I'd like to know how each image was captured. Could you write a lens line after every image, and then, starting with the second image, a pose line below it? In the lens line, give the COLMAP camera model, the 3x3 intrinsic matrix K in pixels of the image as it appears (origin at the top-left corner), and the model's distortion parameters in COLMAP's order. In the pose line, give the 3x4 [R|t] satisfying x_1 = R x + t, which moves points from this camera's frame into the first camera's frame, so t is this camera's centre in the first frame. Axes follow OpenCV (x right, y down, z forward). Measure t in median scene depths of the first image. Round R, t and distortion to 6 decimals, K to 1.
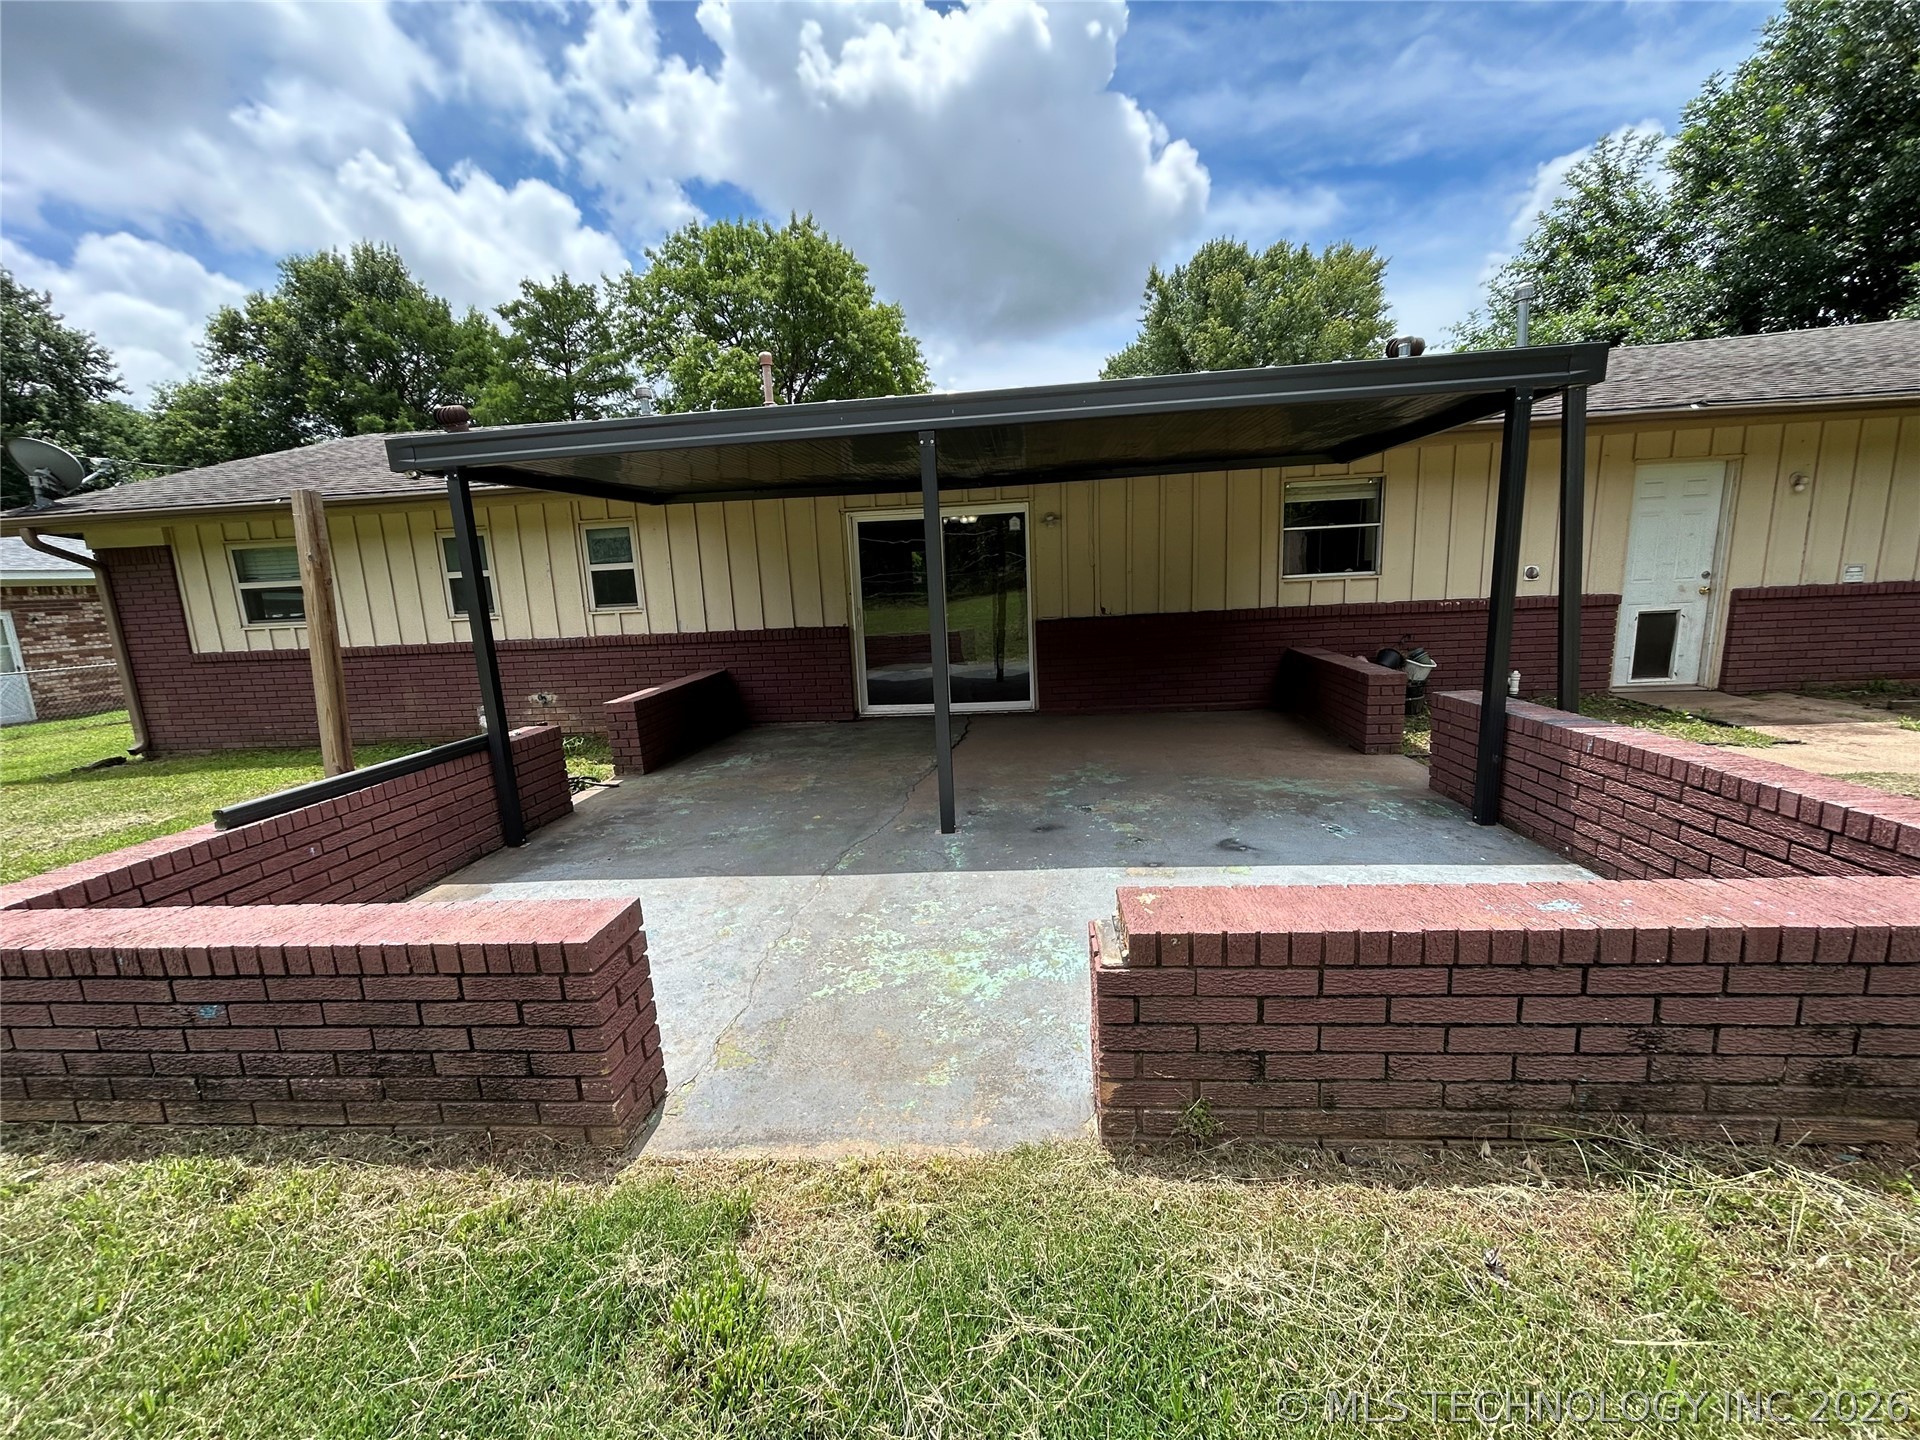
lens RADIAL K [[773.7, 0, 960.9], [0, 773.7, 718.0], [0, 0, 1]] dist [-0.000938, -0.000364]
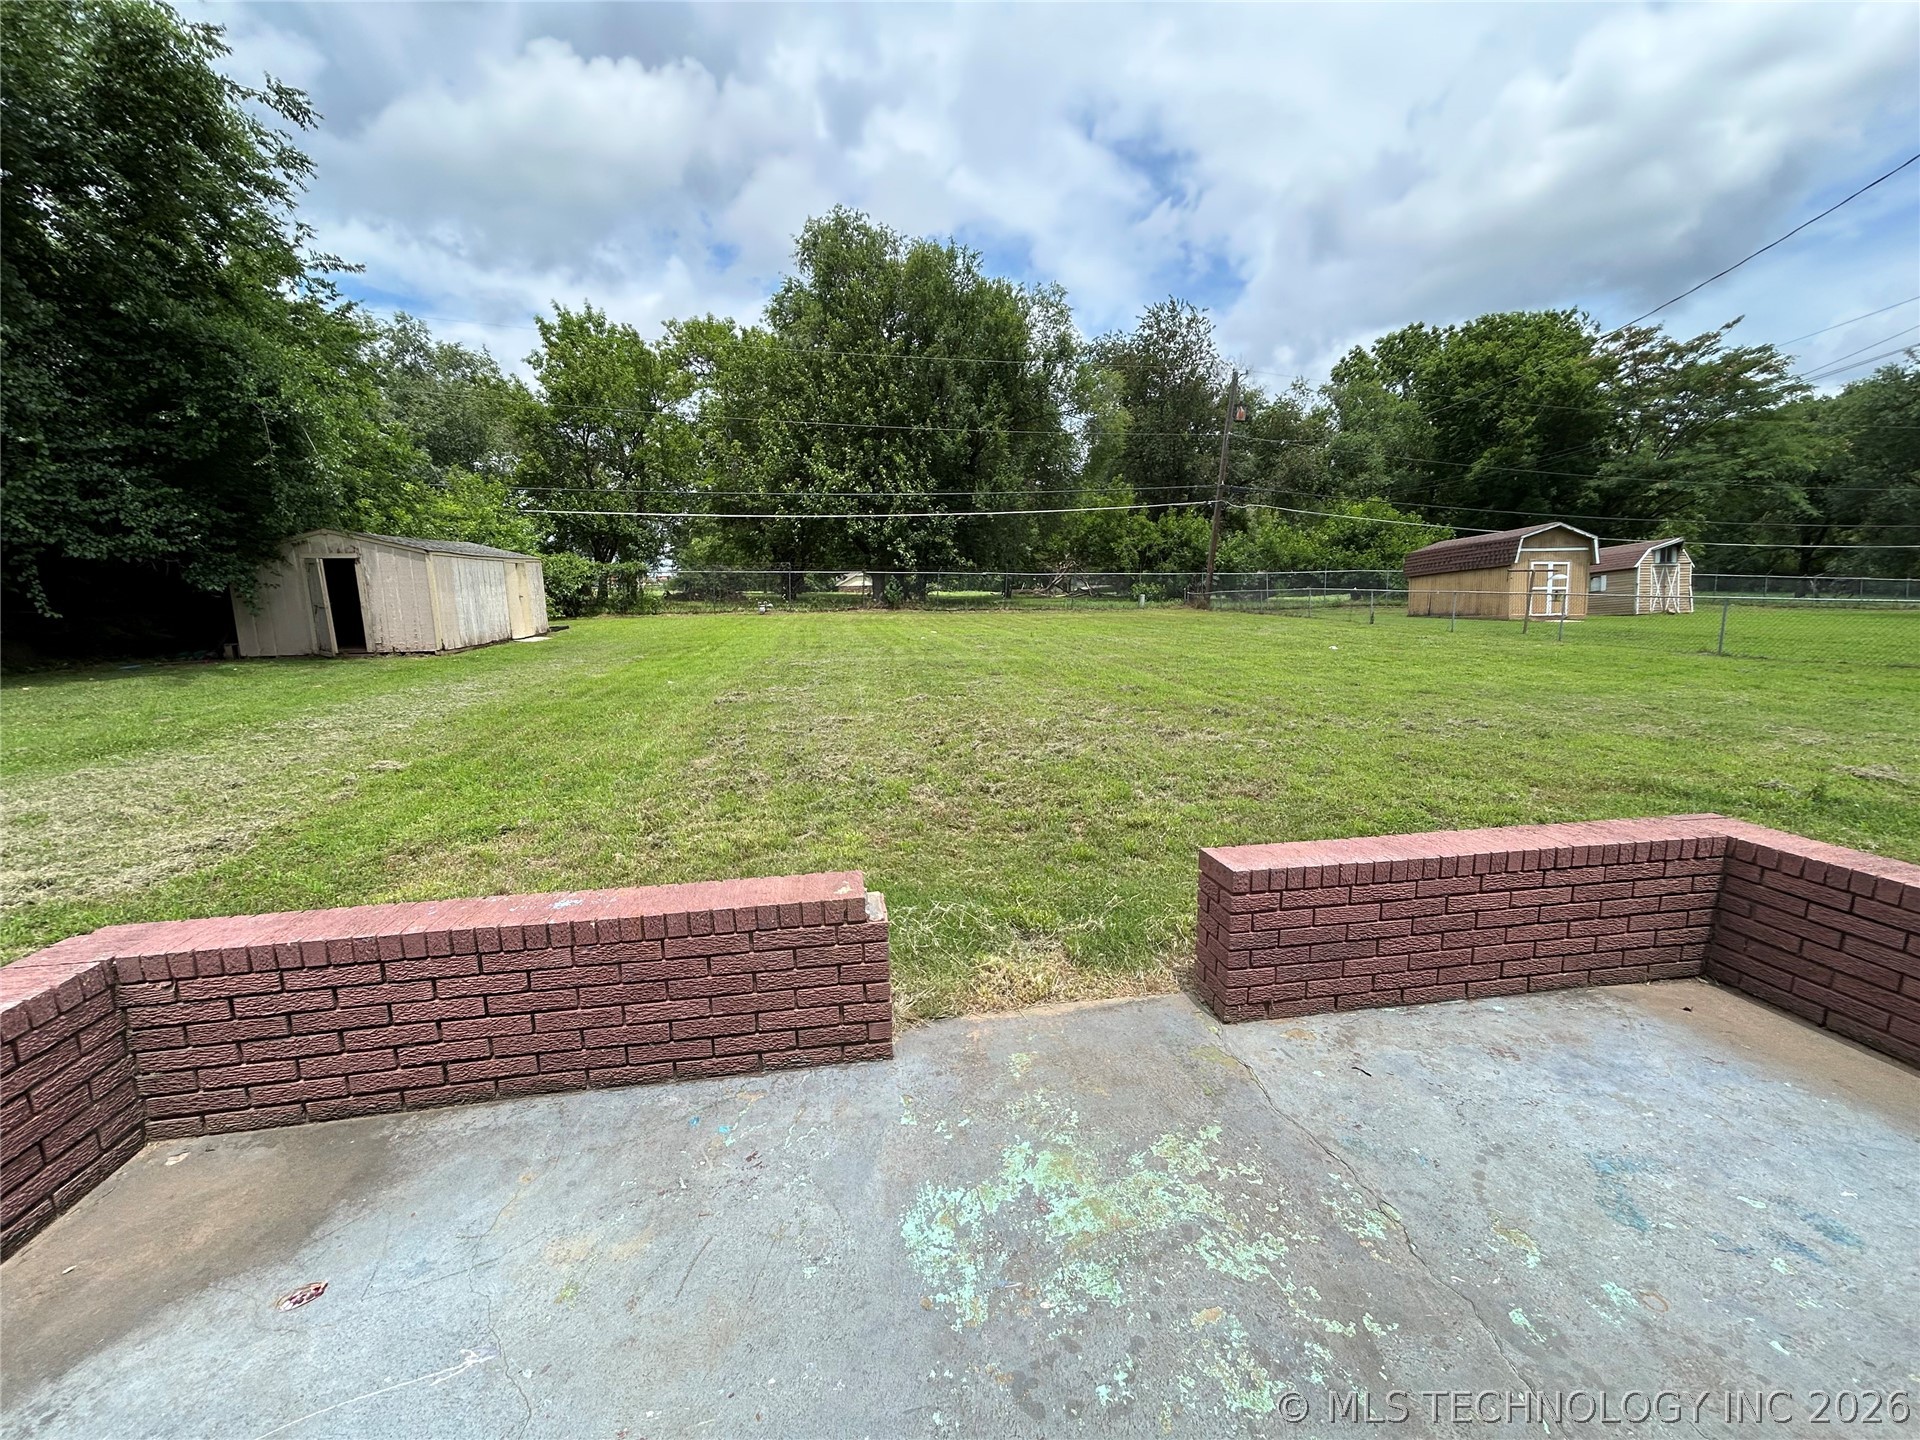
lens RADIAL K [[773.7, 0, 959.3], [0, 773.7, 720.7], [0, 0, 1]] dist [-0.000938, -0.000364]
pose [[-0.965237, 0.118689, -0.232873, 0.216405], [0.030096, 0.935496, 0.352052, -0.347417], [0.259637, 0.332805, -0.906548, 1.459513]]
